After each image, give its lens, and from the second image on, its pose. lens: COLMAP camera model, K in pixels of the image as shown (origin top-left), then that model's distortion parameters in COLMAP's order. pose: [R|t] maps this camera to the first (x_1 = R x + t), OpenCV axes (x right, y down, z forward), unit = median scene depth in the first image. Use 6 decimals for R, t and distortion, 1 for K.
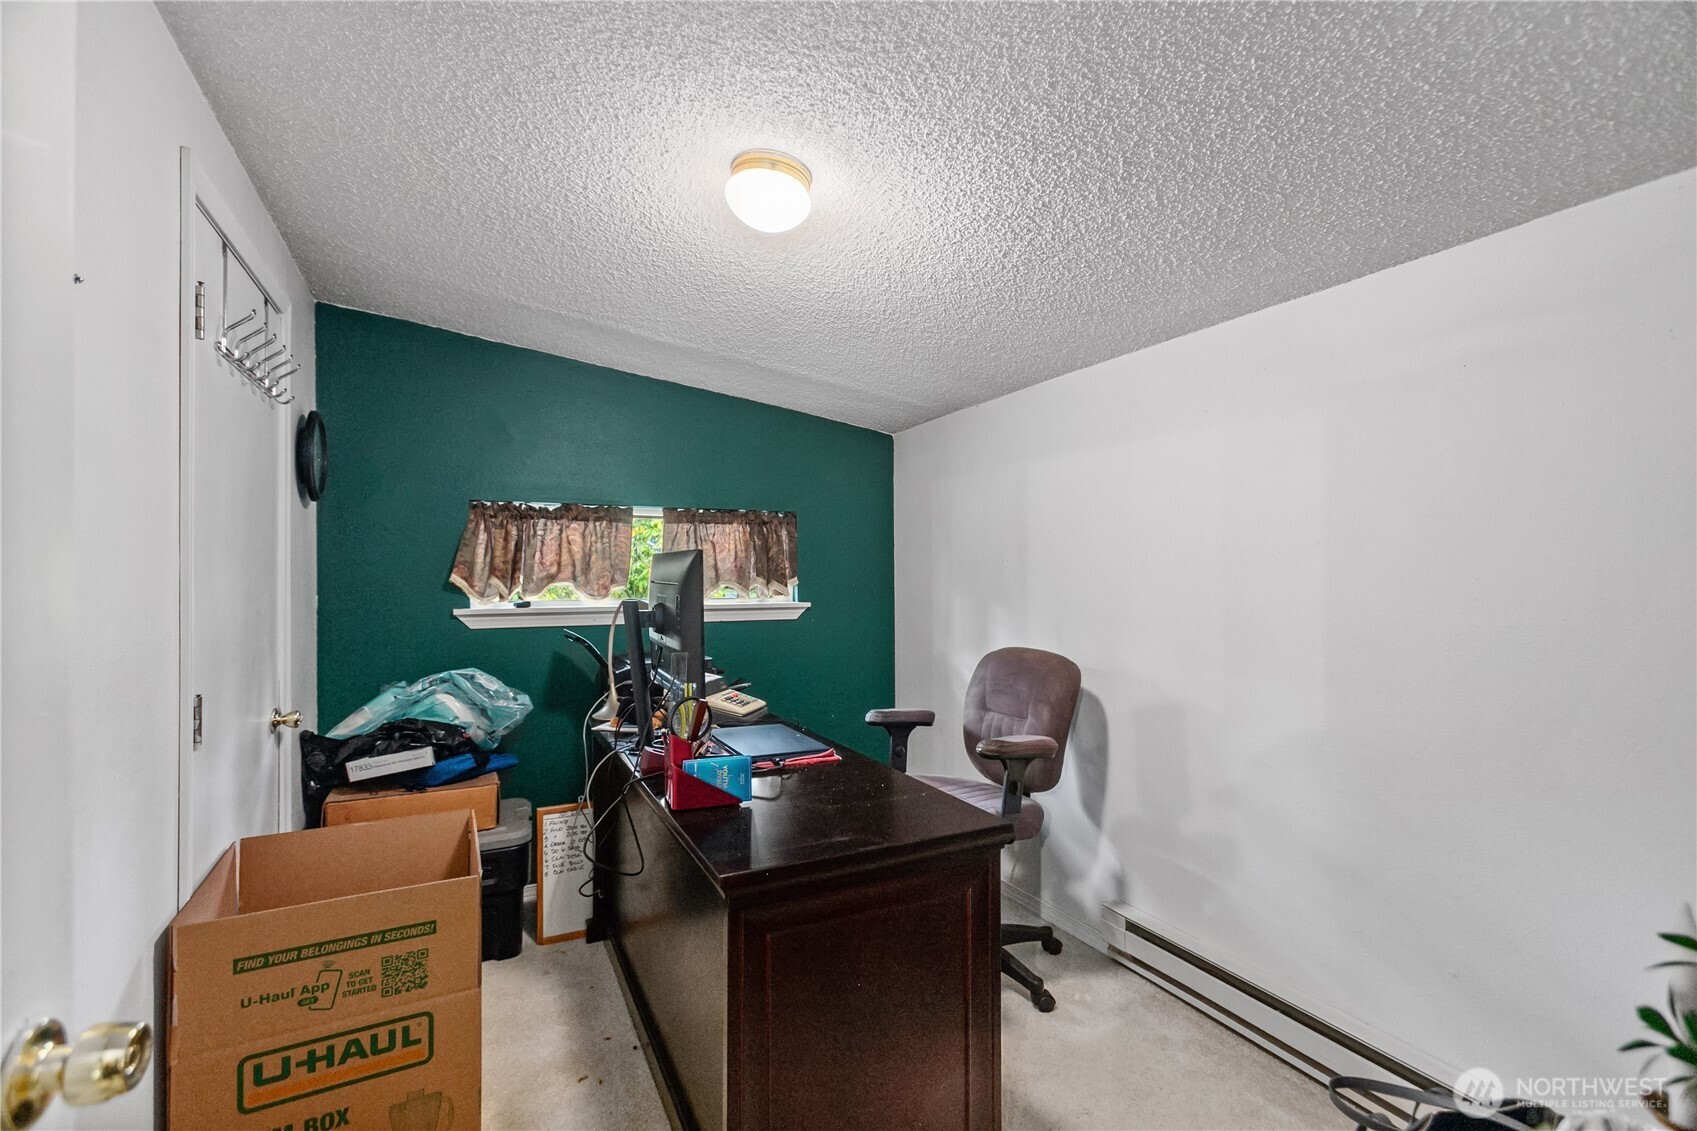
lens RADIAL K [[759.2, 0, 839.2], [0, 759.2, 566.0], [0, 0, 1]] dist [-0.001188, 0.000864]
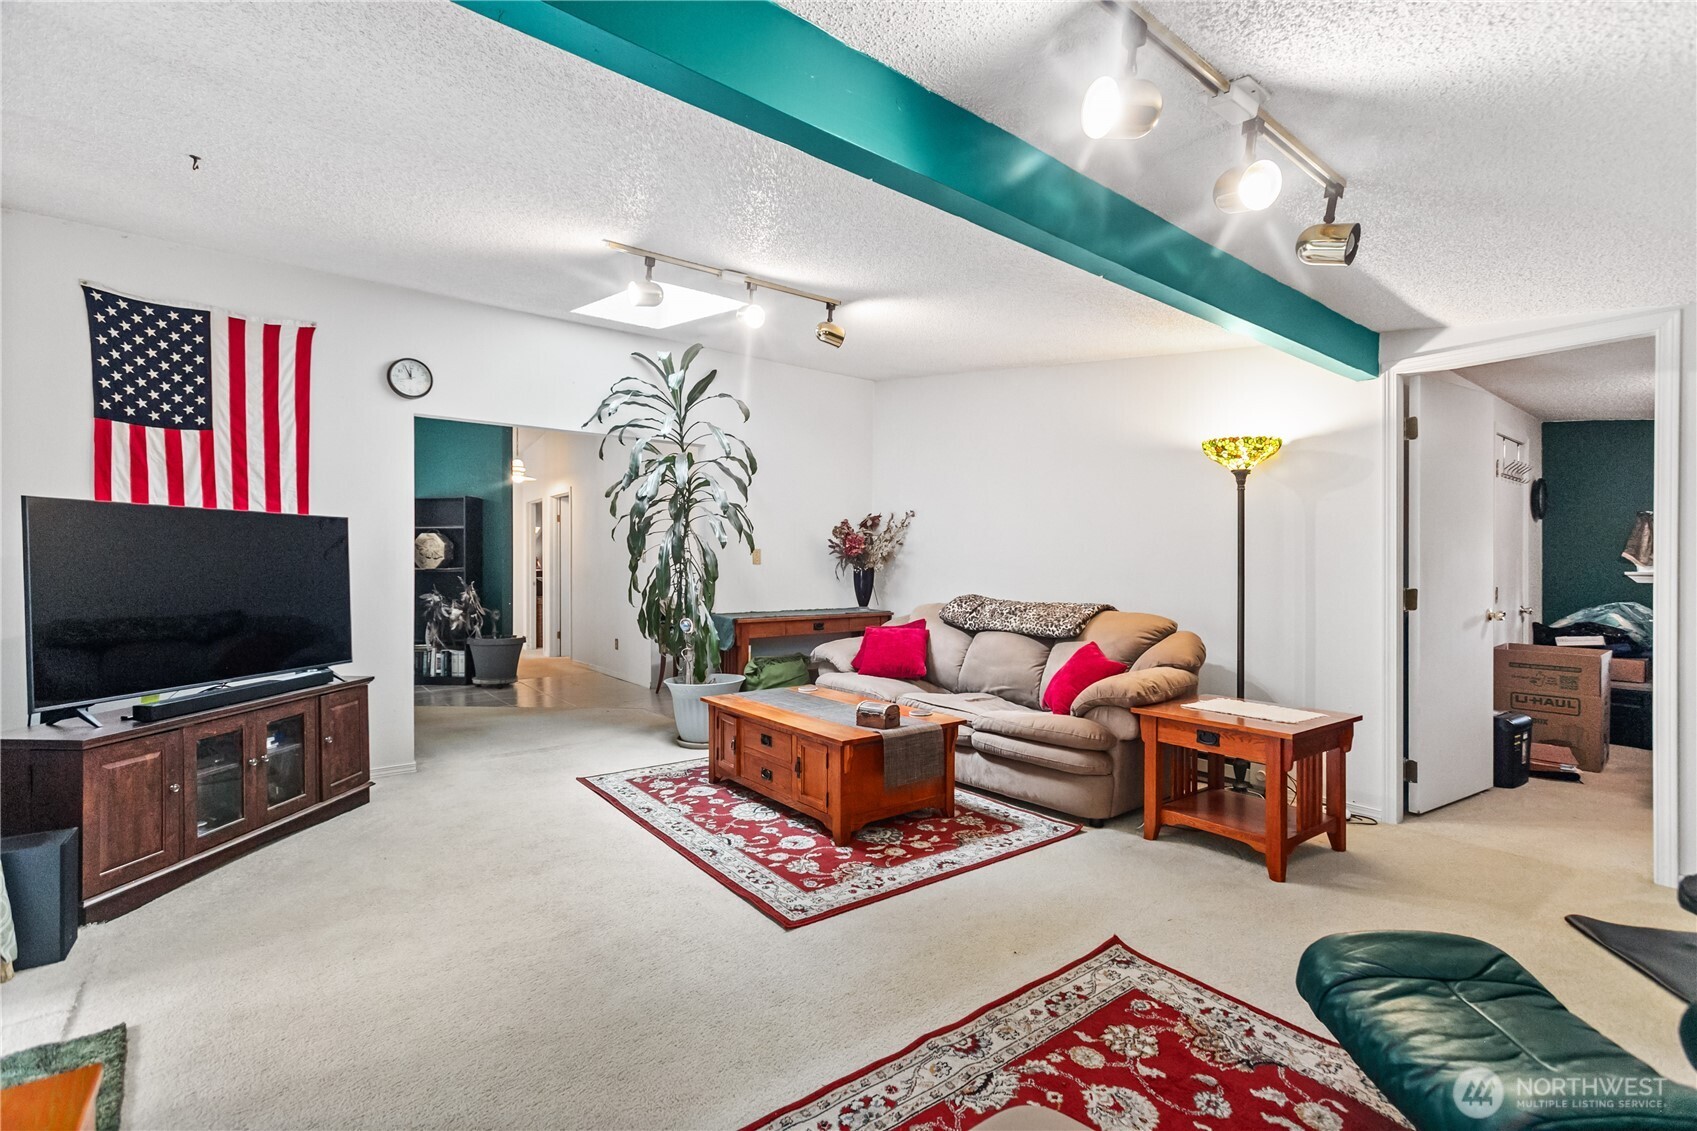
lens RADIAL K [[759.2, 0, 839.2], [0, 759.2, 566.0], [0, 0, 1]] dist [-0.001188, 0.000864]
pose [[0.204115, 0.009414, -0.978902, 1.062561], [0.005266, 0.999929, 0.010714, 0.015188], [0.978933, -0.007341, 0.204051, -1.460005]]
